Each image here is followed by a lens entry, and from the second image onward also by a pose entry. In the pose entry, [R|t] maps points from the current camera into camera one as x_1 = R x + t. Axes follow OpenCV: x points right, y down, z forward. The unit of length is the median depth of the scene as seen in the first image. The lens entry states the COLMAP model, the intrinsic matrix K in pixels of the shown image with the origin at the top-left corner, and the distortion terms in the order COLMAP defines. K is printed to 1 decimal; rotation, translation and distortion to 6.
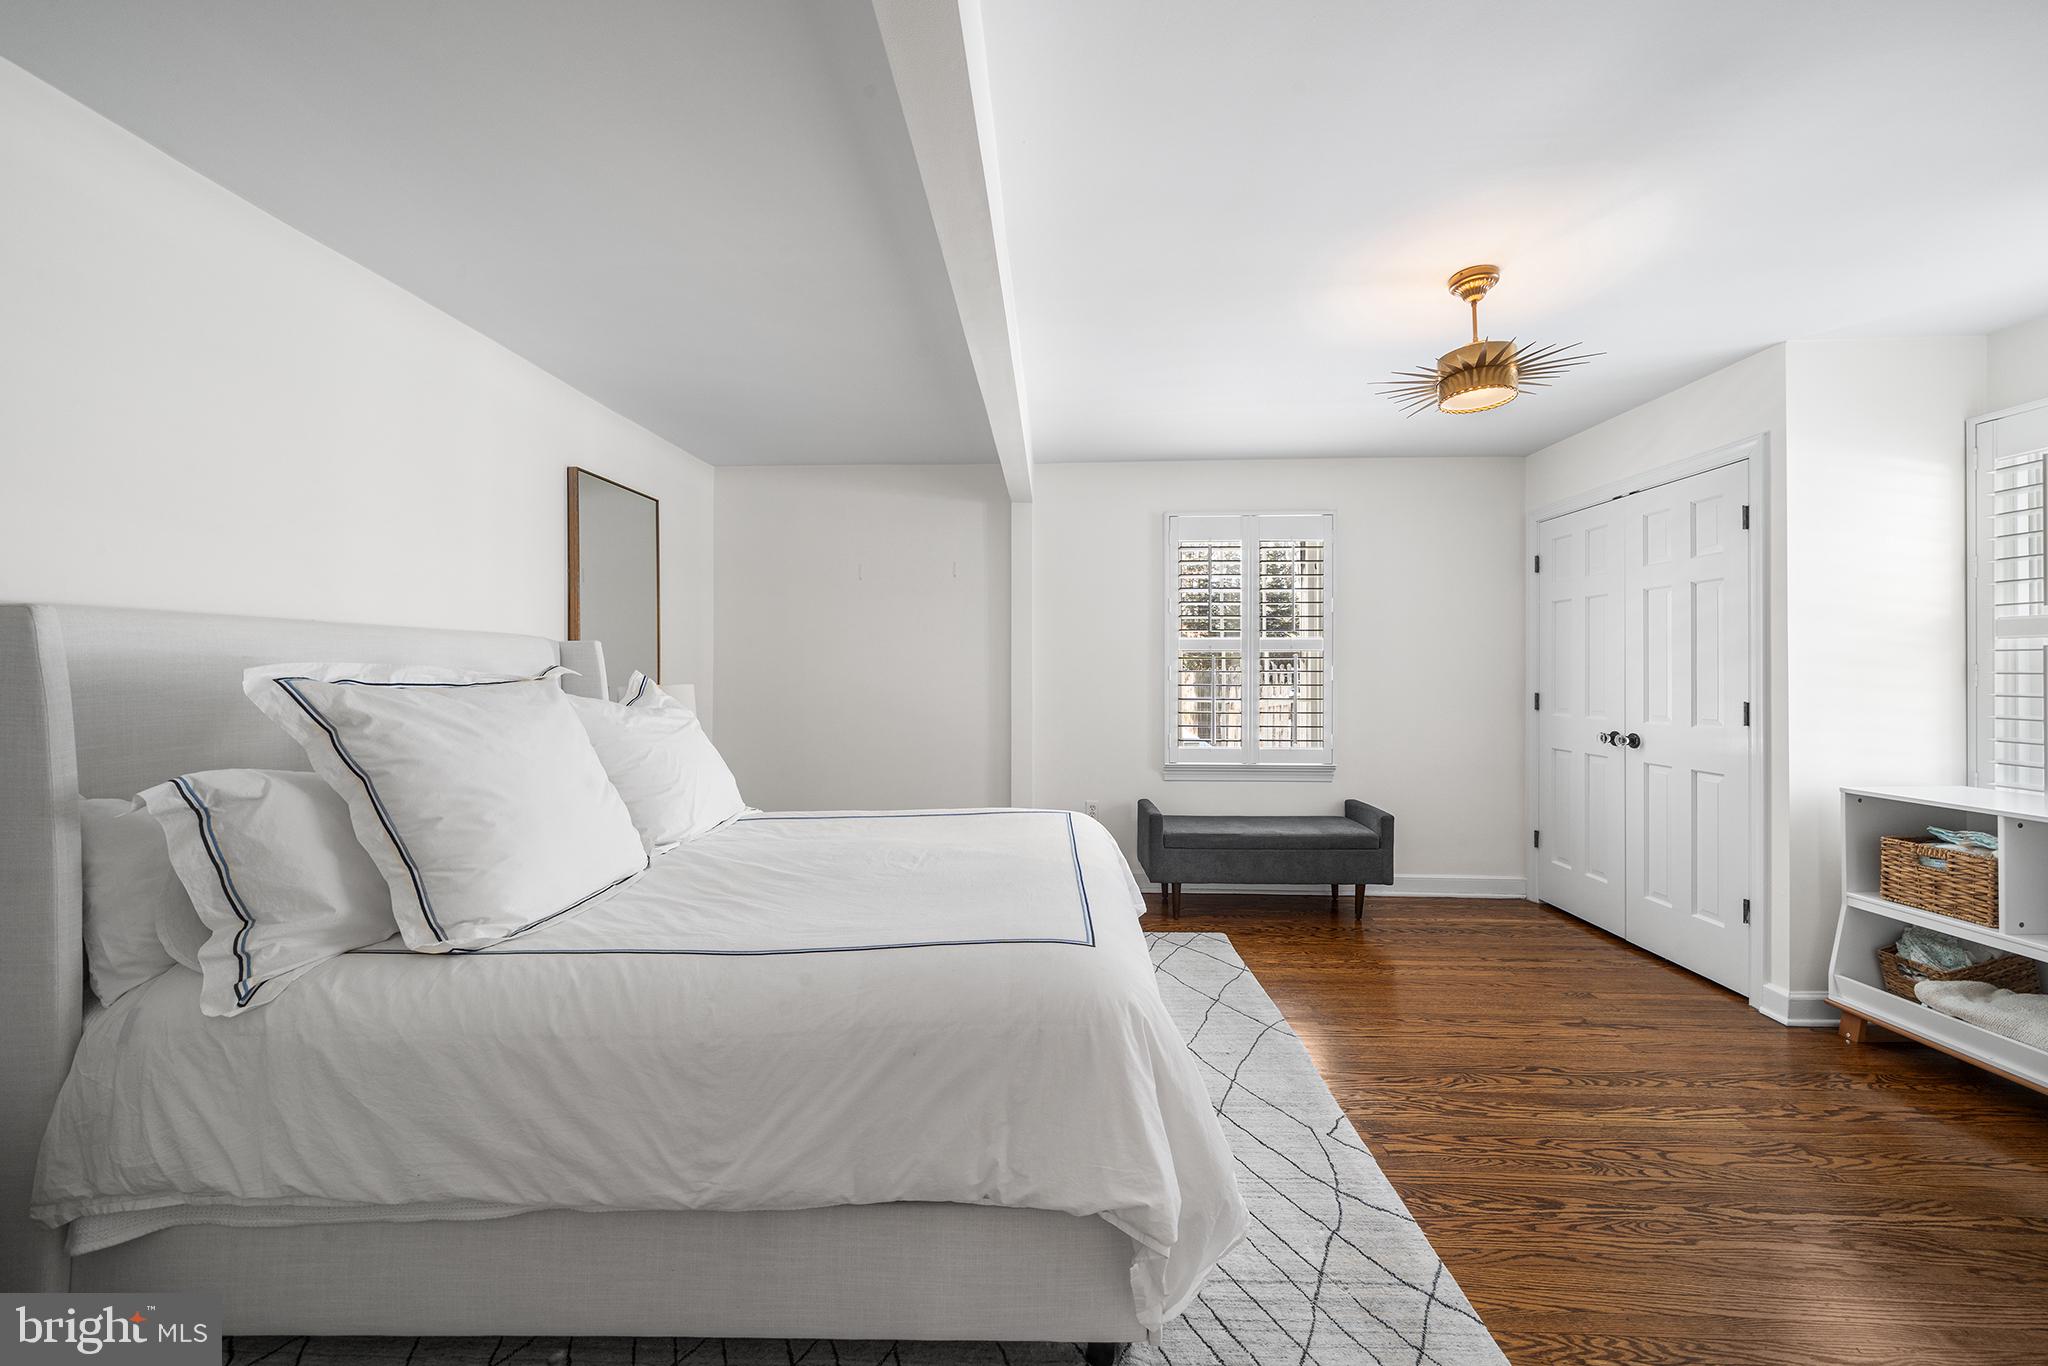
lens RADIAL K [[754.4, 0, 1025.5], [0, 754.4, 671.4], [0, 0, 1]] dist [0.000211, 0.000255]
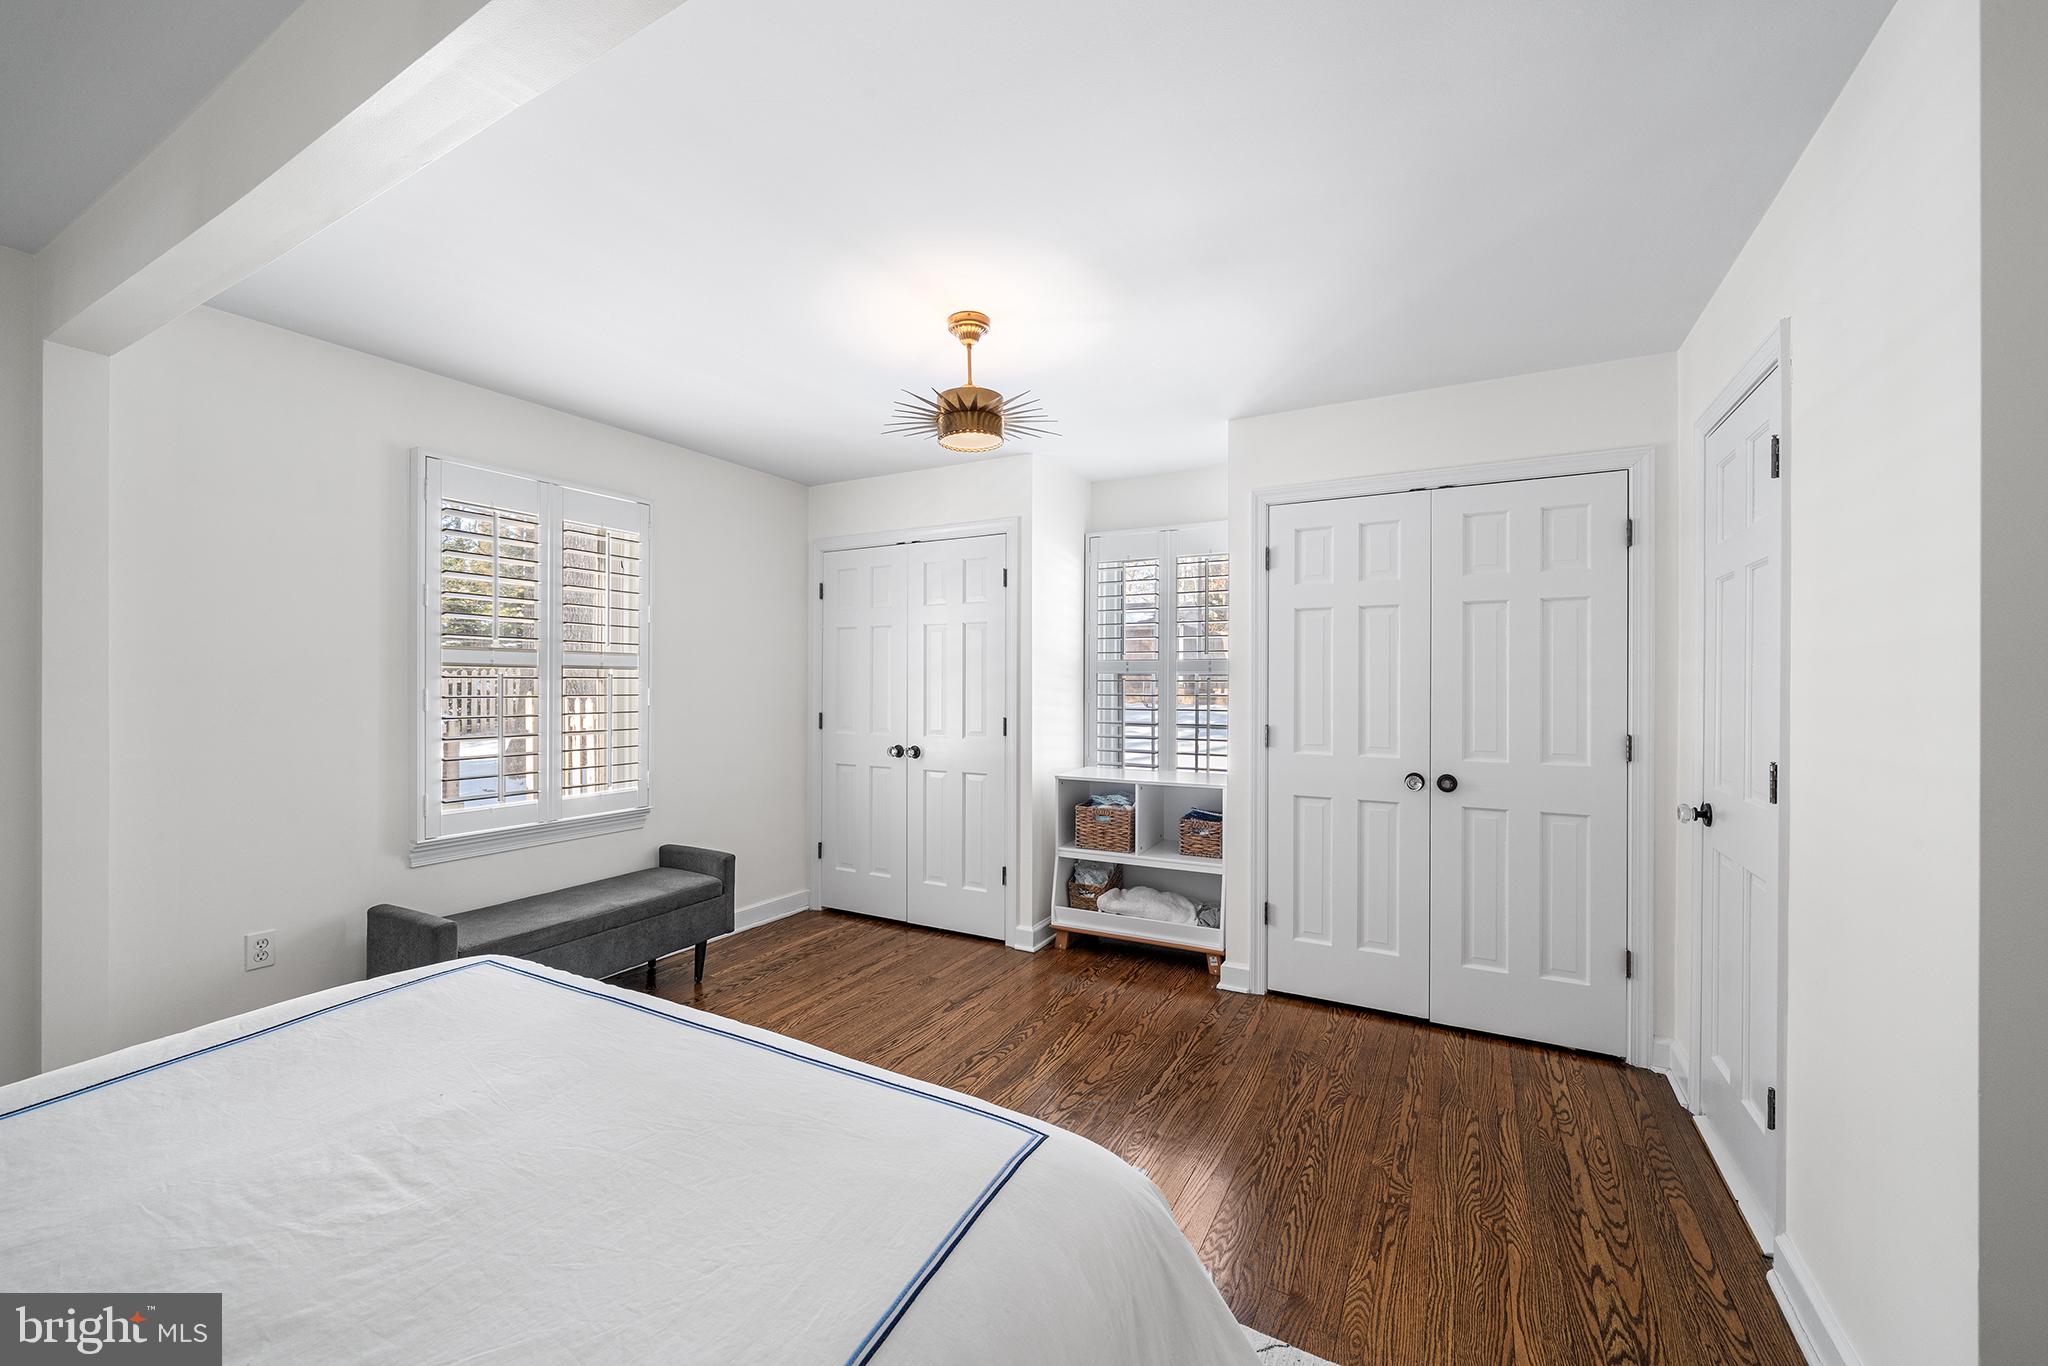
lens RADIAL K [[797.0, 0, 1020.5], [0, 797.0, 683.6], [0, 0, 1]] dist [0.000329, 0.000000]
pose [[0.443740, -0.000802, 0.896155, -0.276212], [-0.003507, 0.999990, 0.002632, -0.021945], [-0.896149, -0.004310, 0.443732, 0.346828]]
